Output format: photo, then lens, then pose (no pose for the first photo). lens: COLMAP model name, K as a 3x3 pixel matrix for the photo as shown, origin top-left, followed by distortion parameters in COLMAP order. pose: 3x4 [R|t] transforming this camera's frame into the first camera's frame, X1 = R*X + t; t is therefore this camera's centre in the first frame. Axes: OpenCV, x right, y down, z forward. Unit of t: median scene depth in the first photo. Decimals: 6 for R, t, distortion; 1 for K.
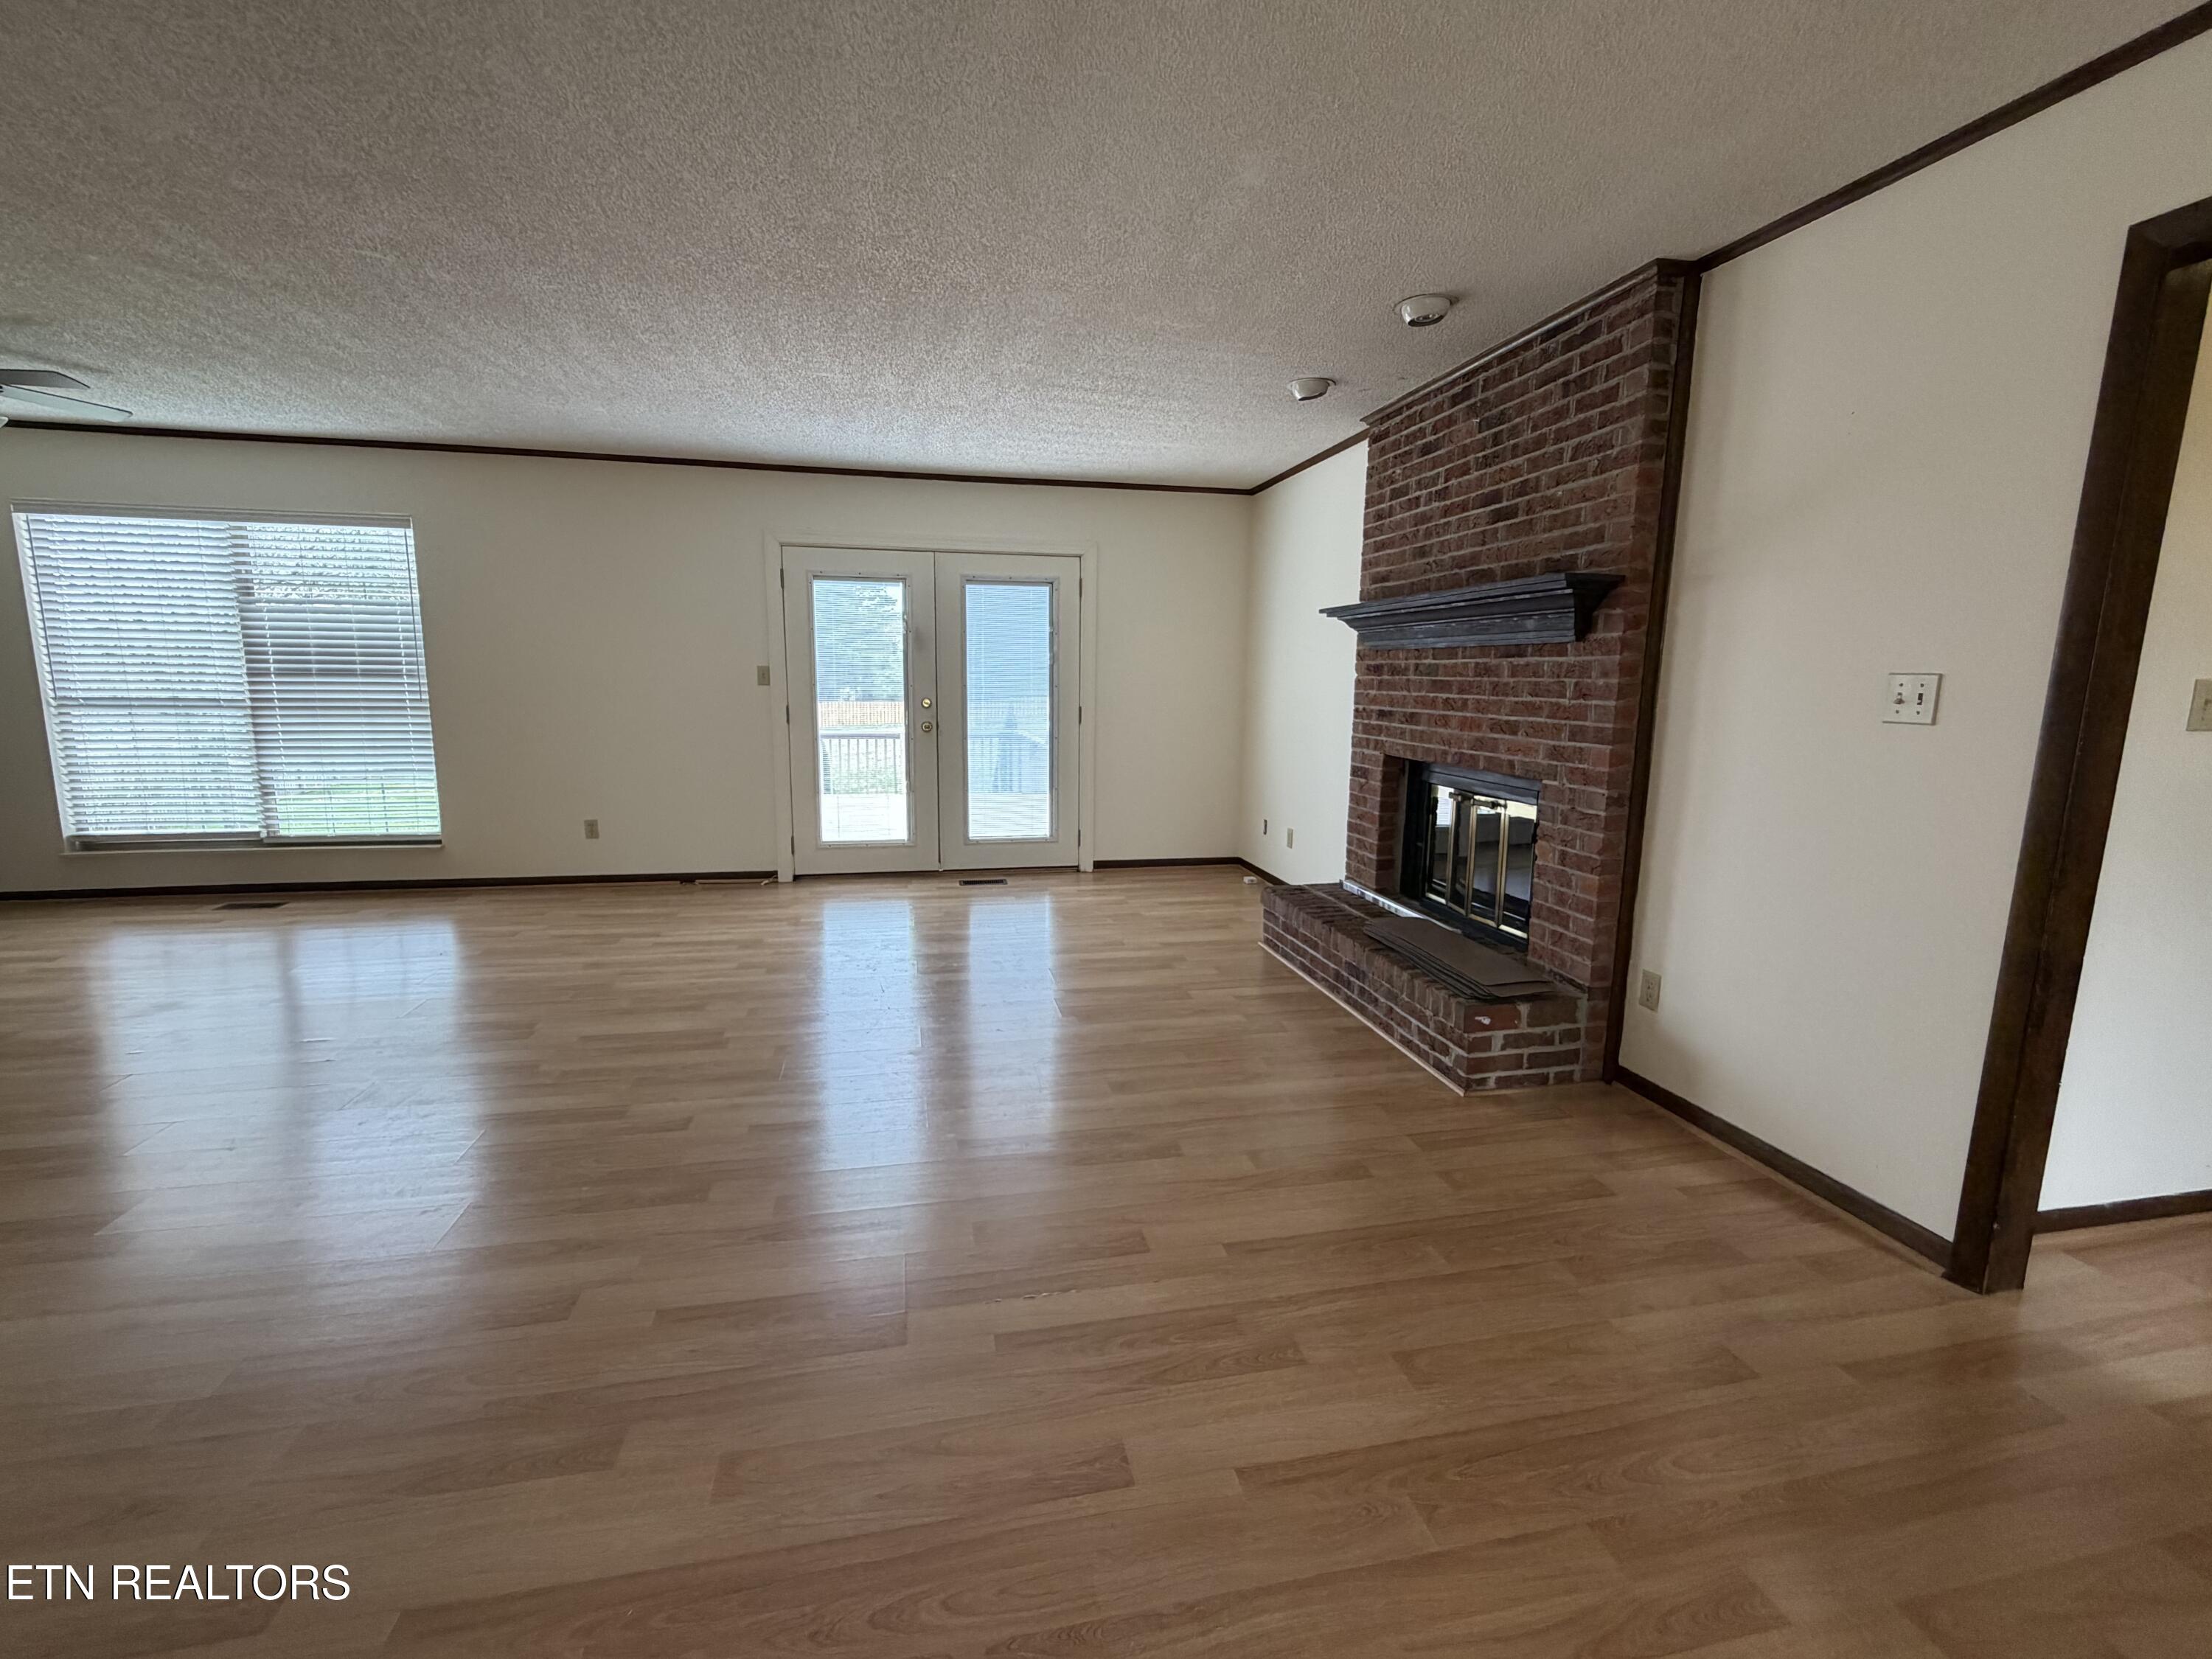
lens RADIAL K [[959.8, 0, 1100.9], [0, 959.8, 828.0], [0, 0, 1]] dist [-0.000899, -0.000088]
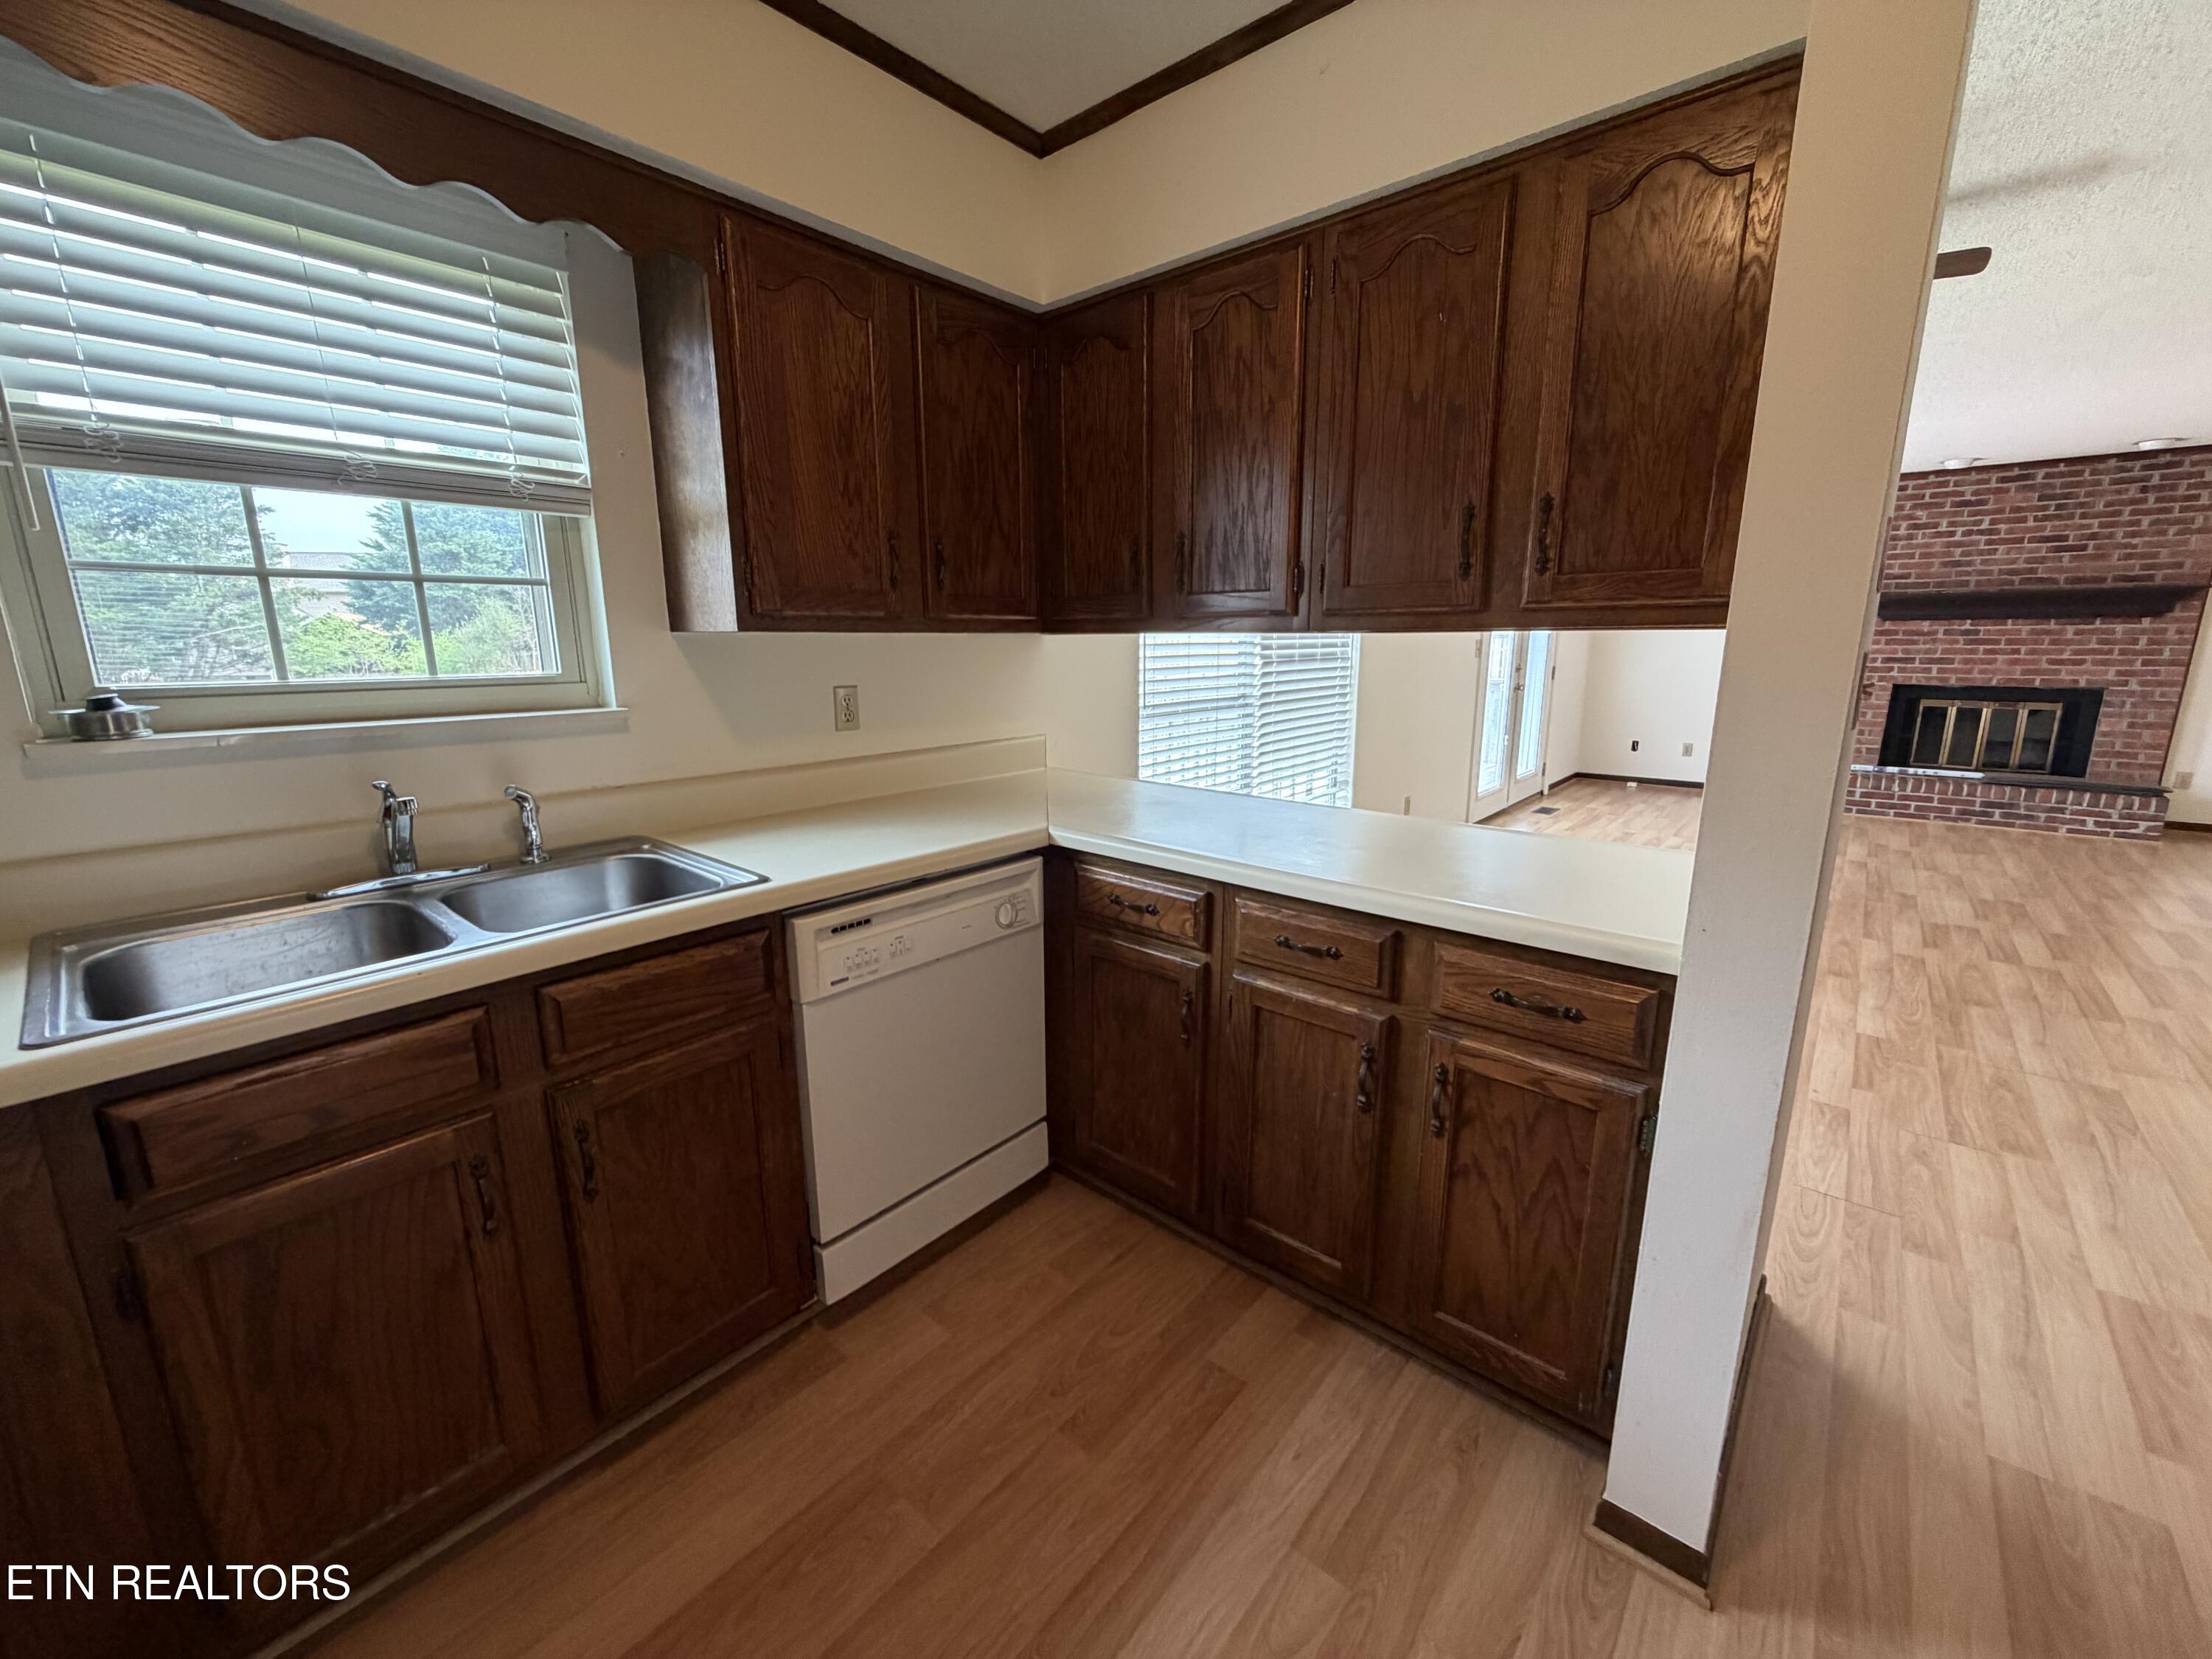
lens RADIAL K [[883.1, 0, 1106.1], [0, 883.1, 825.1], [0, 0, 1]] dist [0.003793, 0.001481]
pose [[0.789773, -0.147717, 0.595347, -1.911287], [0.113057, 0.988997, 0.095411, -0.147375], [-0.602890, -0.008045, 0.797784, 0.643344]]
